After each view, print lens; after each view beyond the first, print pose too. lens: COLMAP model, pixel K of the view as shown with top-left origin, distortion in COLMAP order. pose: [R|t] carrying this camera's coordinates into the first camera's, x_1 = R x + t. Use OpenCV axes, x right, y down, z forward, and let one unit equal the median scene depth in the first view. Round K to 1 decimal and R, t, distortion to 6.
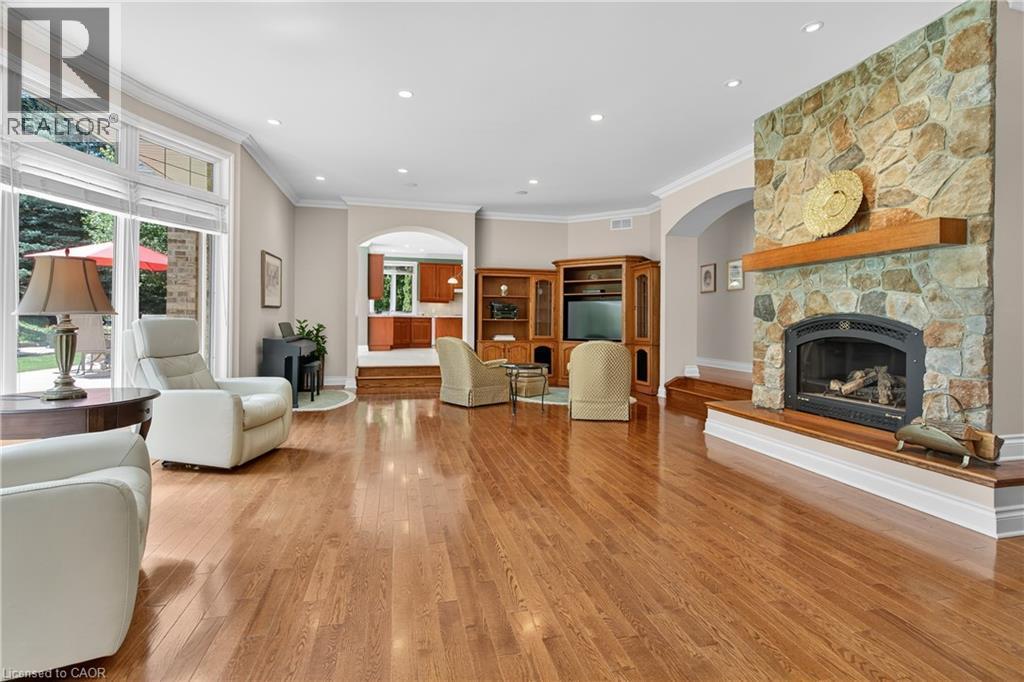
lens RADIAL K [[472.5, 0, 513.6], [0, 472.5, 320.3], [0, 0, 1]] dist [0.002642, 0.000159]
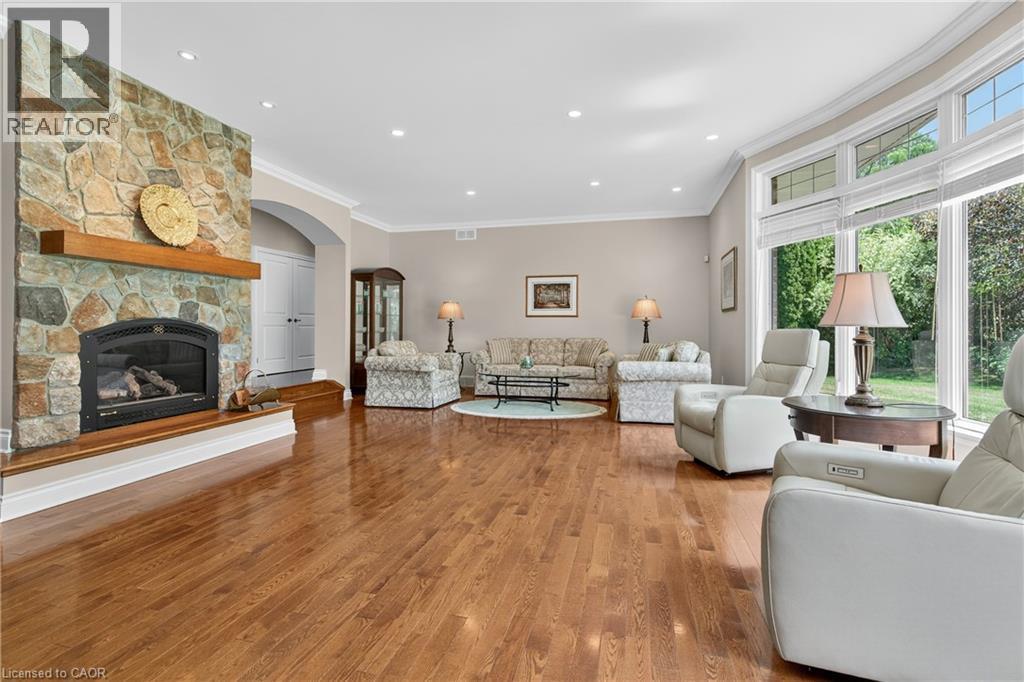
lens RADIAL K [[470.8, 0, 513.7], [0, 470.8, 323.1], [0, 0, 1]] dist [0.002044, -0.000228]
pose [[-0.882441, -0.004687, 0.470399, -0.446752], [-0.010744, 0.999890, -0.010192, -0.000819], [-0.470300, -0.014047, -0.882395, 1.365270]]
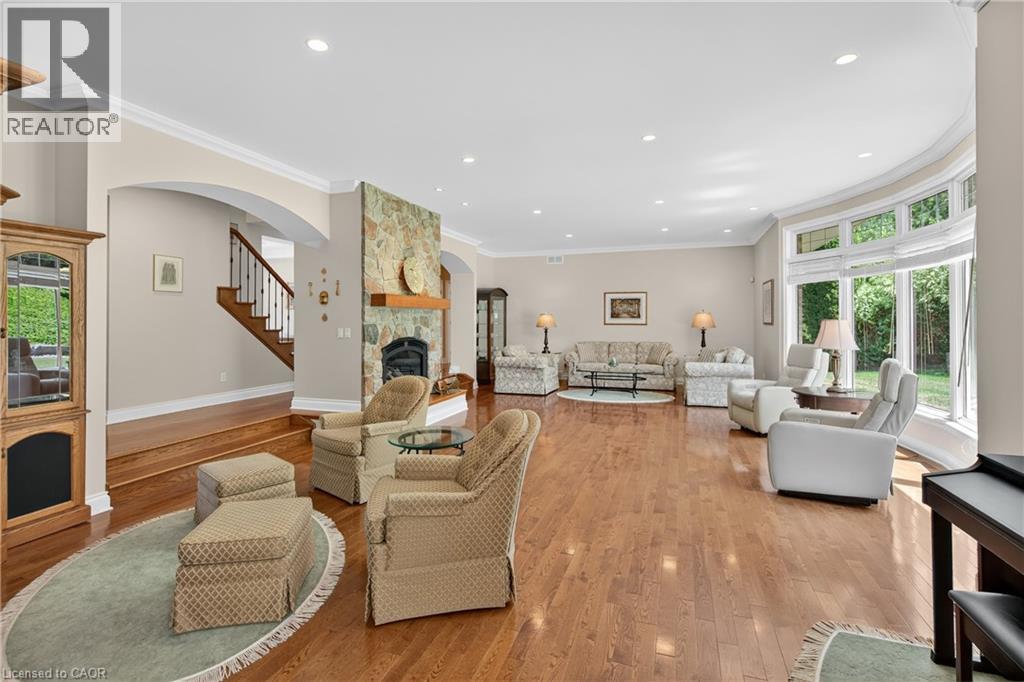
lens RADIAL K [[469.2, 0, 515.0], [0, 469.2, 317.0], [0, 0, 1]] dist [-0.002313, -0.000407]
pose [[-0.837583, -0.002586, 0.546305, -0.530058], [-0.007308, 0.999952, -0.006471, -0.071394], [-0.546262, -0.009412, -0.837562, 1.968691]]
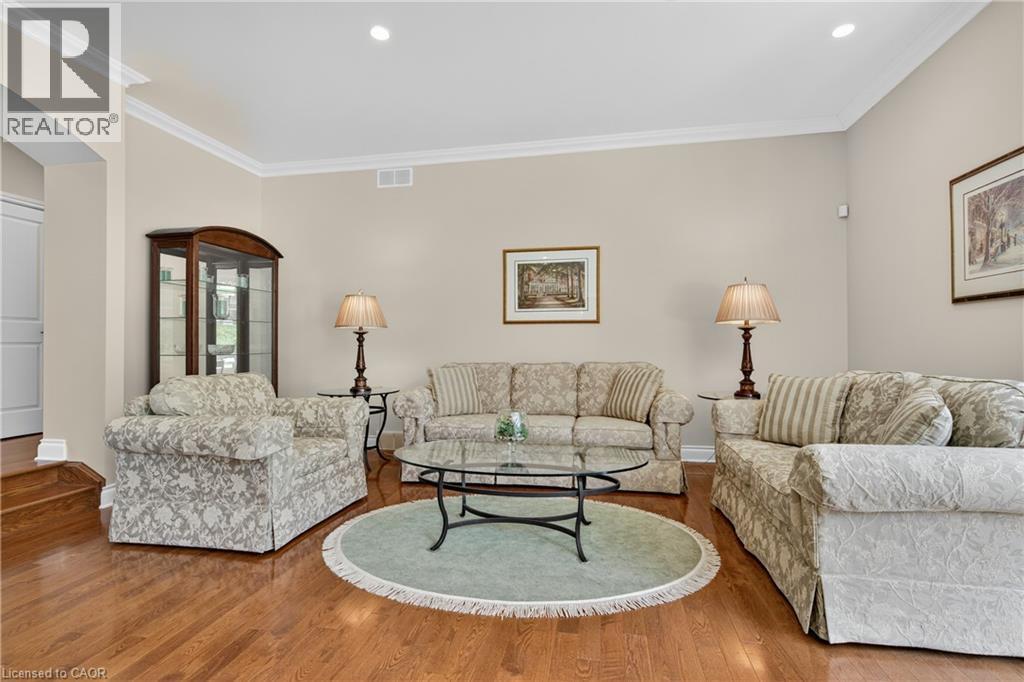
lens RADIAL K [[475.6, 0, 512.0], [0, 475.6, 341.0], [0, 0, 1]] dist [0.000000, -0.000165]
pose [[-0.909095, 0.001303, 0.416587, -0.024041], [-0.002673, 0.999956, -0.008961, 0.001823], [-0.416581, -0.009260, -0.909052, 0.562834]]
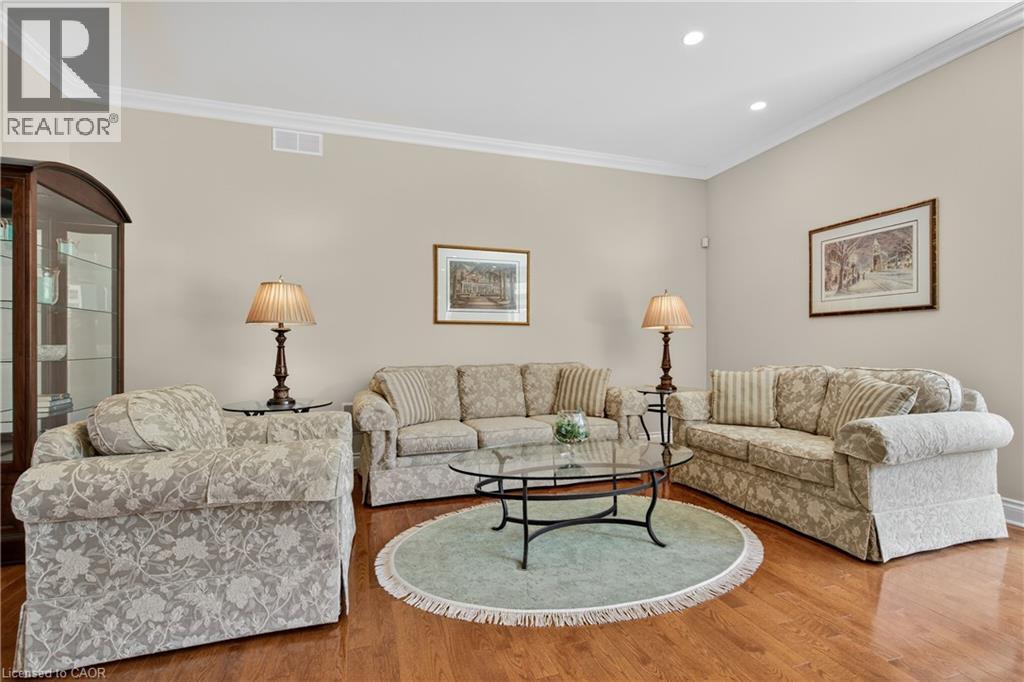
lens RADIAL K [[473.3, 0, 509.9], [0, 473.3, 346.7], [0, 0, 1]] dist [-0.000729, -0.000229]
pose [[-0.997759, -0.002797, -0.066848, 0.370340], [-0.002526, 0.999988, -0.004151, 0.005810], [0.066859, -0.003972, -0.997755, 0.603437]]
